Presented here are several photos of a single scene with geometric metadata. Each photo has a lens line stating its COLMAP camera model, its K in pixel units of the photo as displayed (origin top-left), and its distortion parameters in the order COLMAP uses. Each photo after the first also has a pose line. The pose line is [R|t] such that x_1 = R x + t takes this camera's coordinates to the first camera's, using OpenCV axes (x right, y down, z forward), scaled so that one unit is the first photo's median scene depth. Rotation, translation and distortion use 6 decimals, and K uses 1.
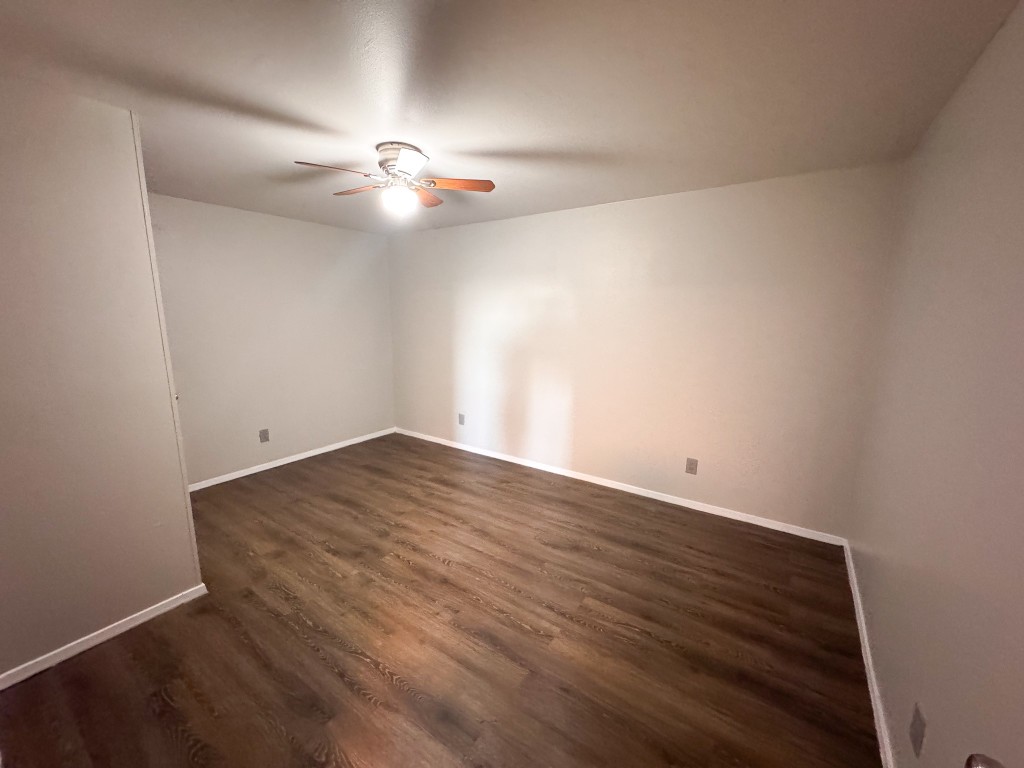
lens RADIAL K [[409.6, 0, 511.6], [0, 409.6, 384.3], [0, 0, 1]] dist [-0.000640, 0.000782]
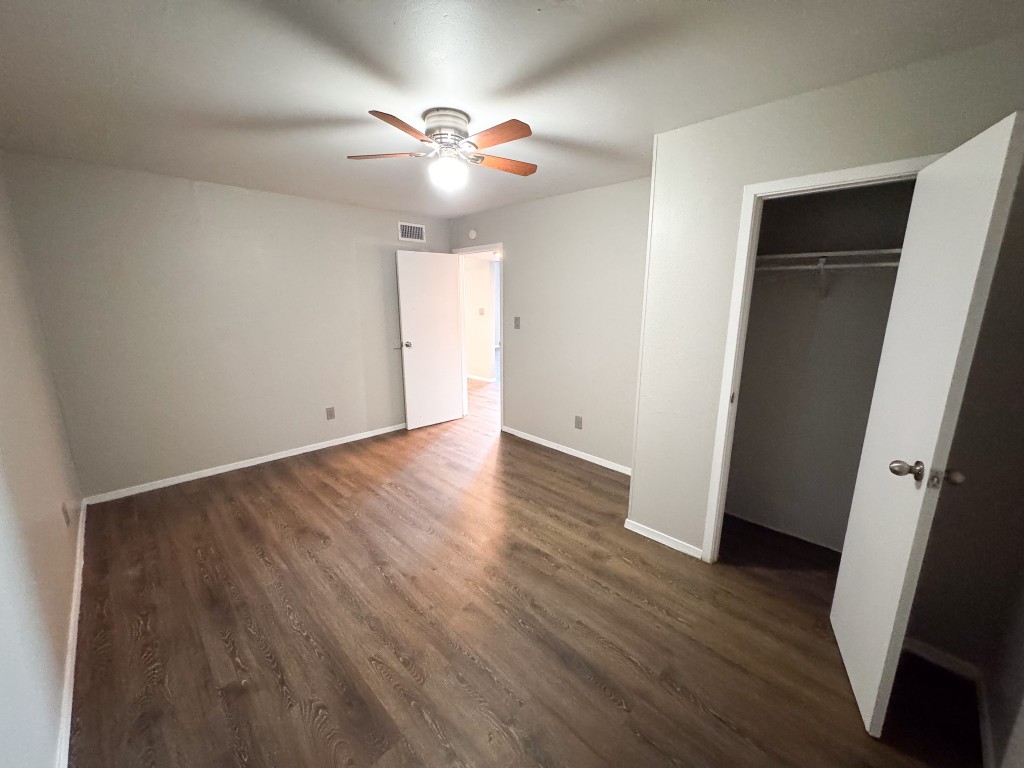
lens RADIAL K [[409.6, 0, 511.9], [0, 409.6, 382.9], [0, 0, 1]] dist [-0.000640, 0.000782]
pose [[-0.982429, -0.046525, 0.180742, -0.568895], [0.026883, 0.923056, 0.383724, -0.344768], [-0.184688, 0.381841, -0.905587, 1.870280]]
